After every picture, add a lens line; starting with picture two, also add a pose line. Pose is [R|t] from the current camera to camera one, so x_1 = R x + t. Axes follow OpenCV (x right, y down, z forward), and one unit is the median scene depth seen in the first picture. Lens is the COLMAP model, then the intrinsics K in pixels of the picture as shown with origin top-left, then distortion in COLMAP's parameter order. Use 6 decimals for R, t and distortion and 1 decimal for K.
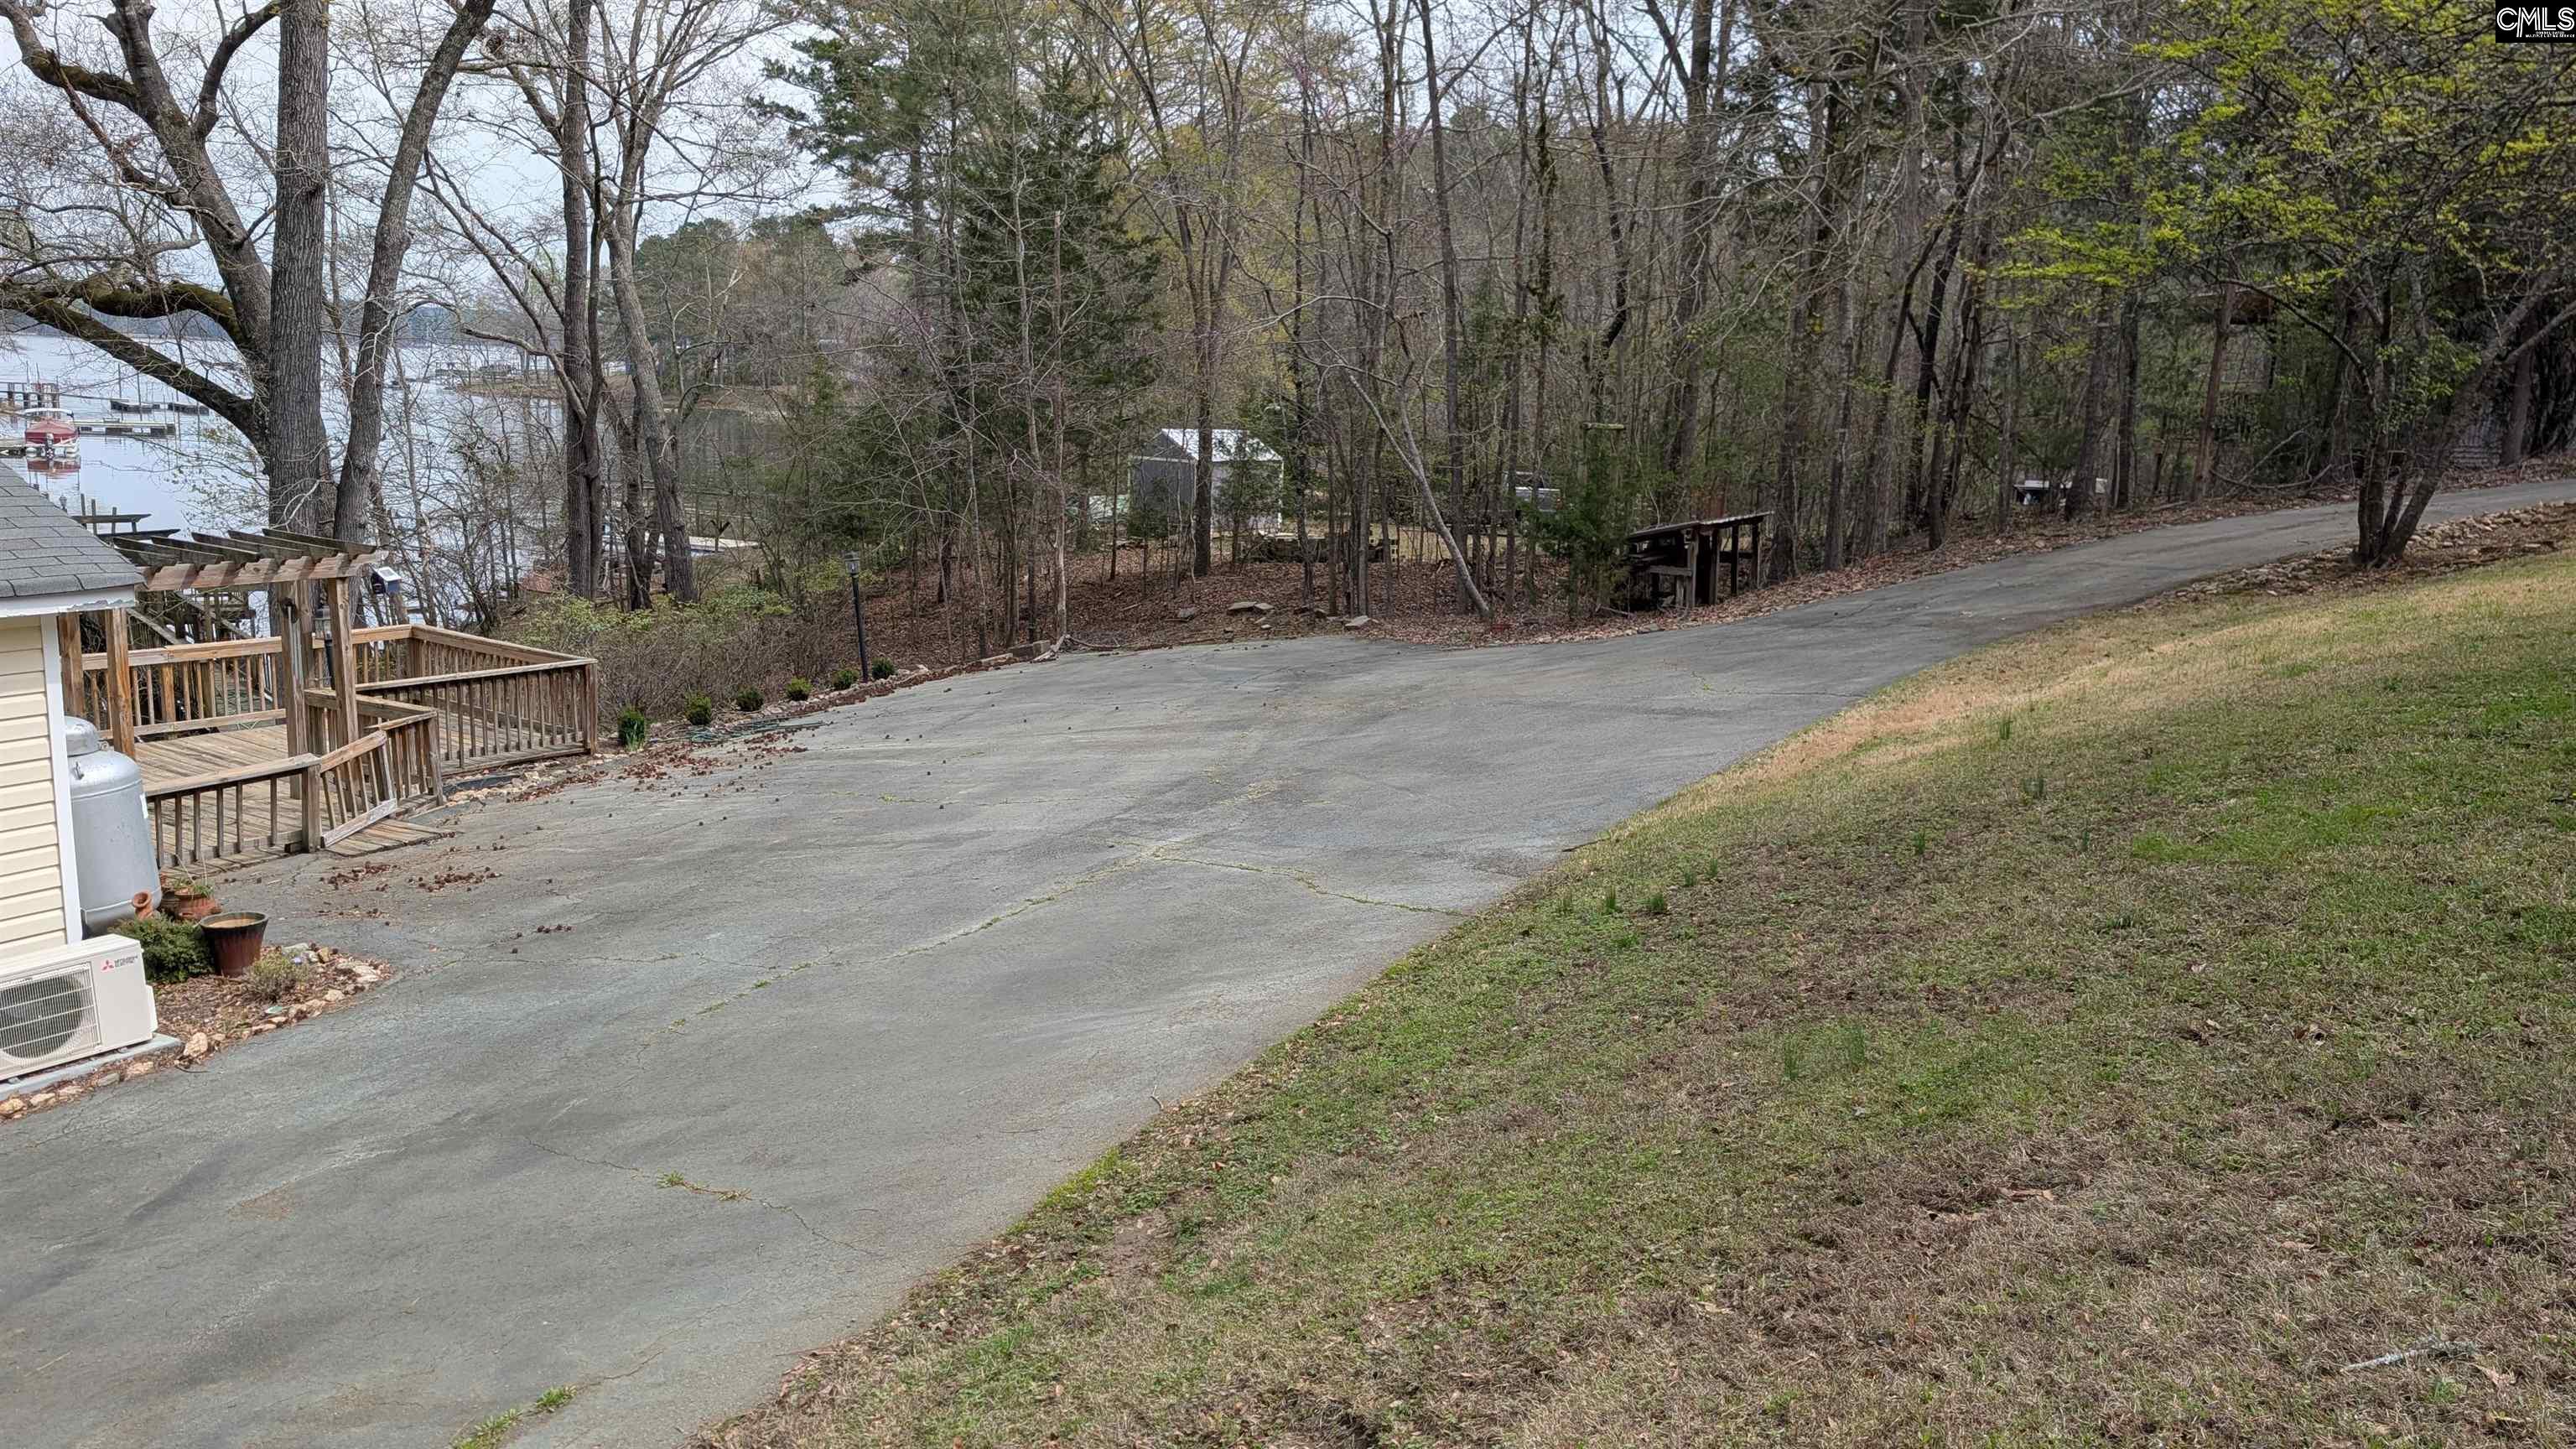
lens RADIAL K [[1884.7, 0, 1277.4], [0, 1884.7, 705.1], [0, 0, 1]] dist [0.036357, -0.037258]
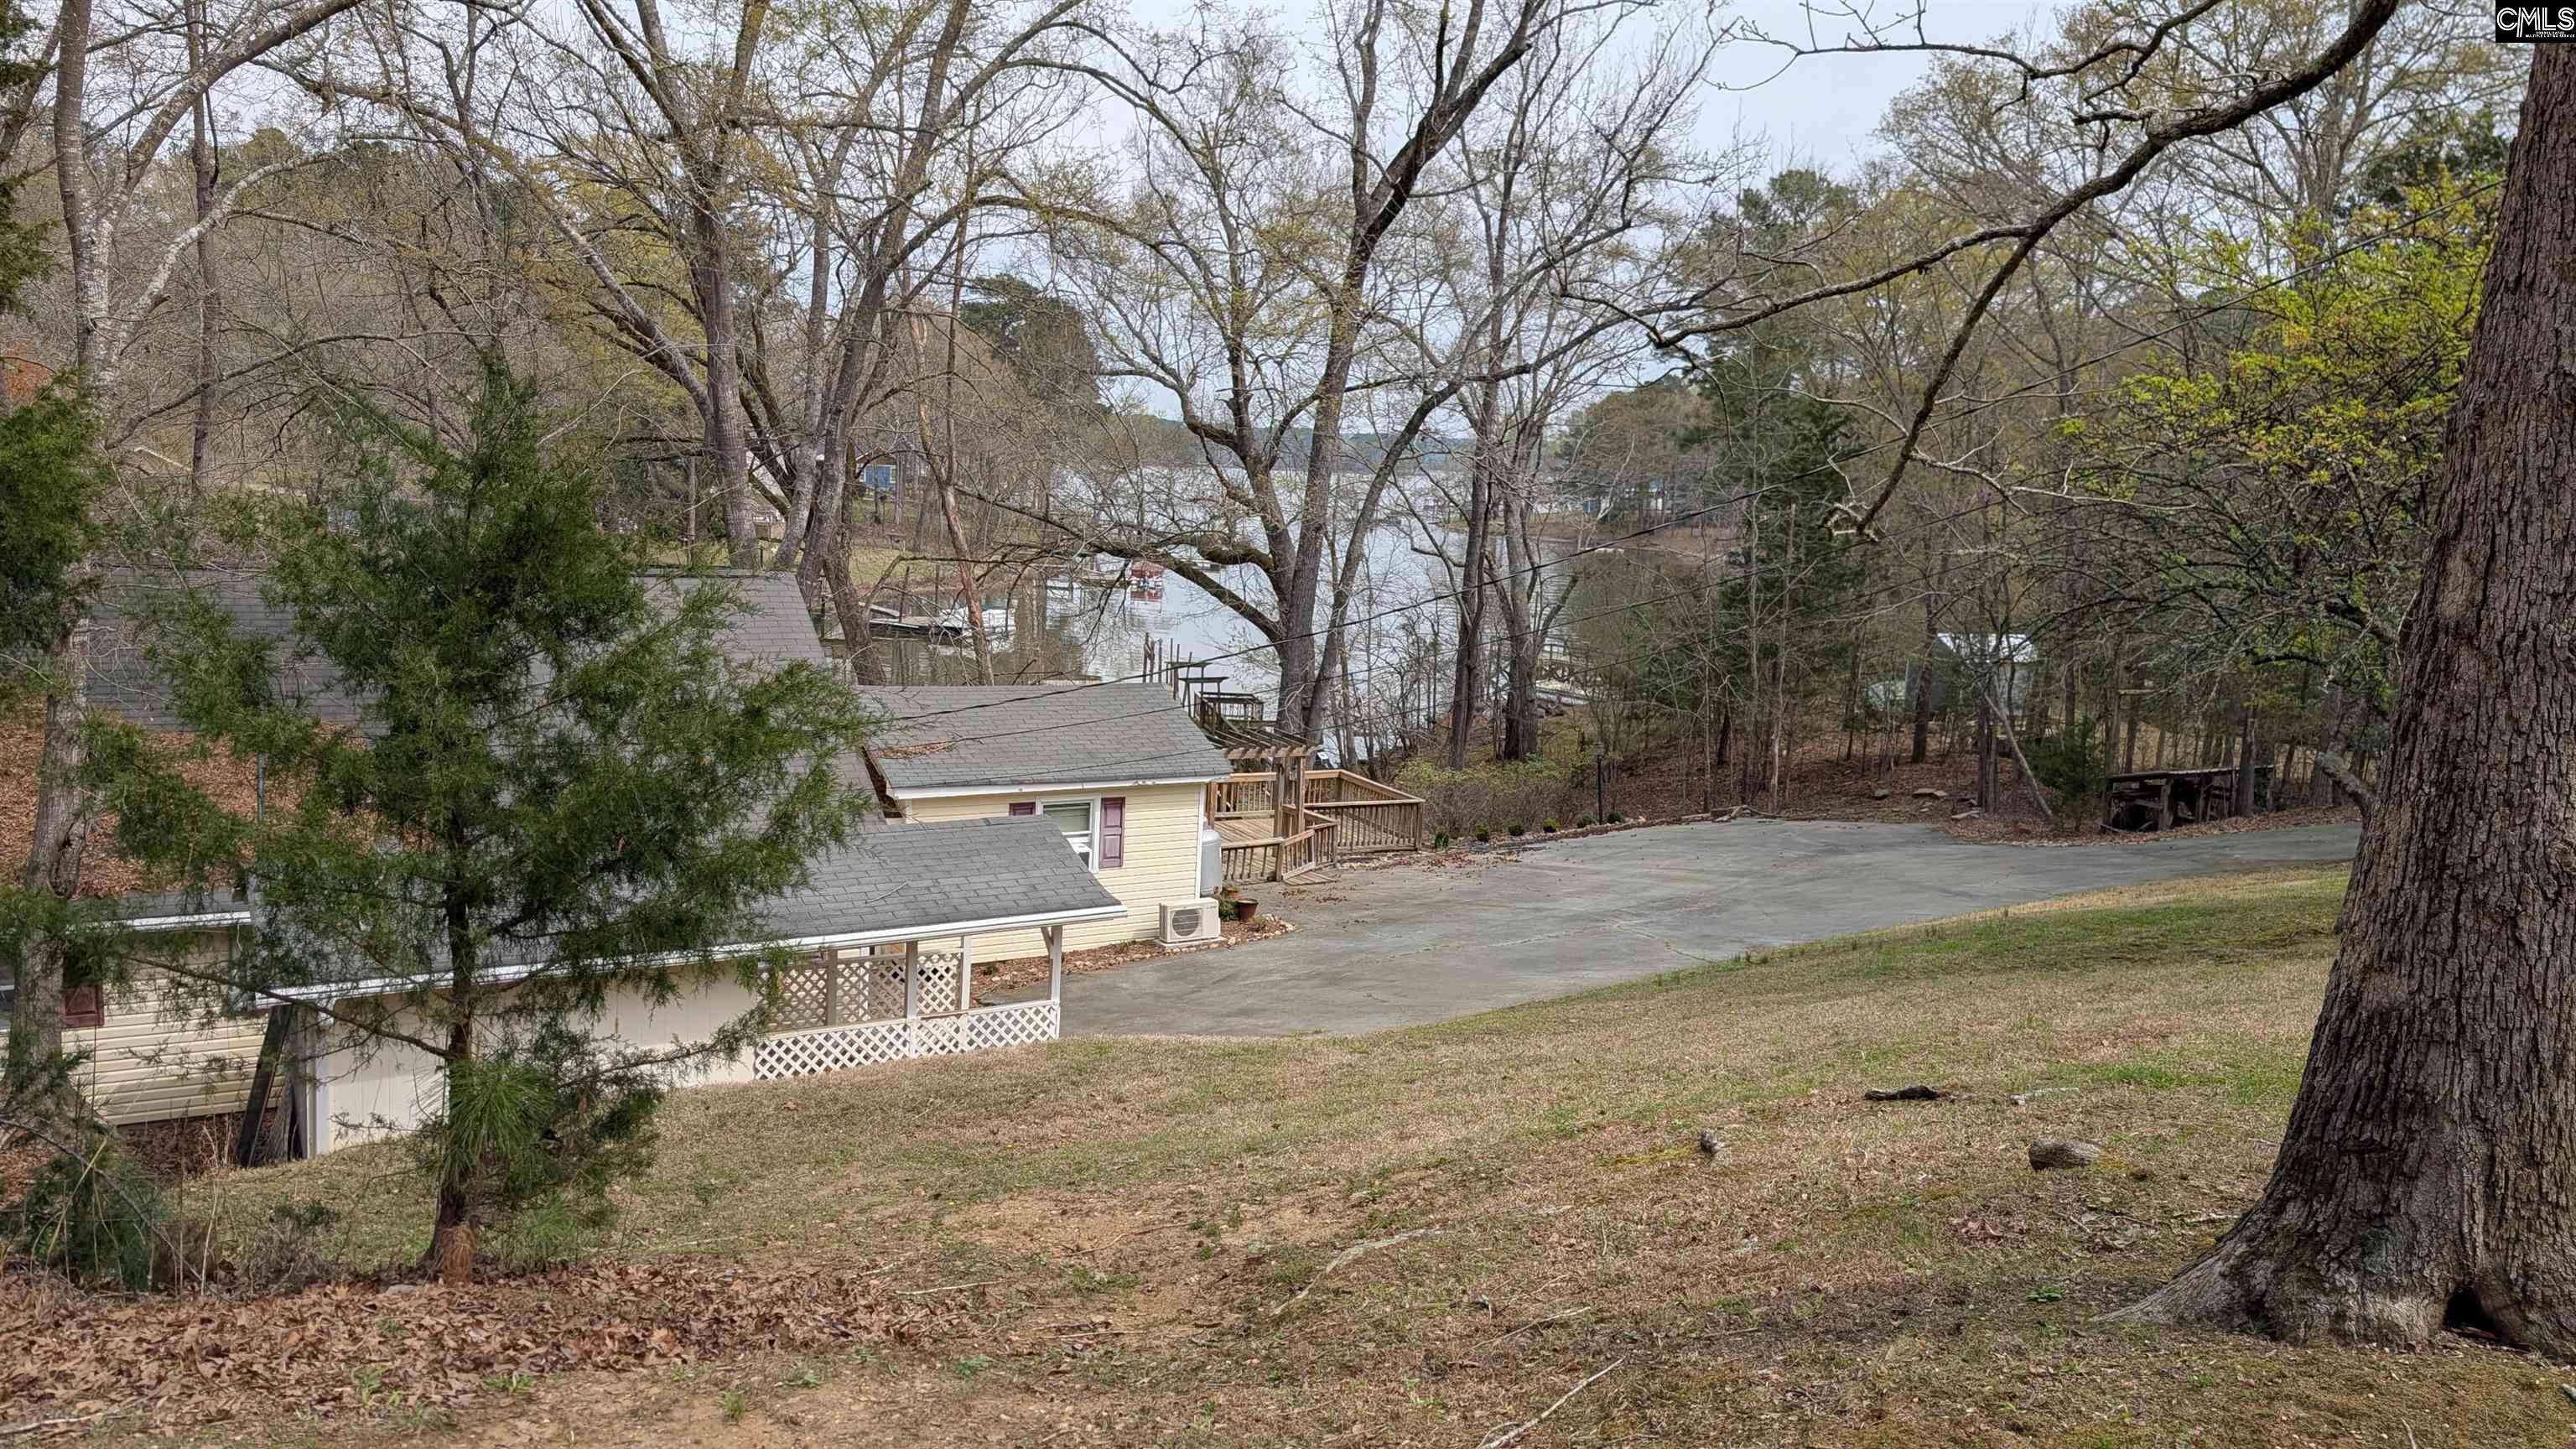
lens RADIAL K [[1884.7, 0, 1285.8], [0, 1884.7, 724.7], [0, 0, 1]] dist [0.036357, -0.037258]
pose [[0.882752, 0.076411, -0.463584, 0.380837], [-0.101465, 0.994407, -0.029304, -0.030819], [0.458752, 0.072905, 0.885568, -0.721559]]
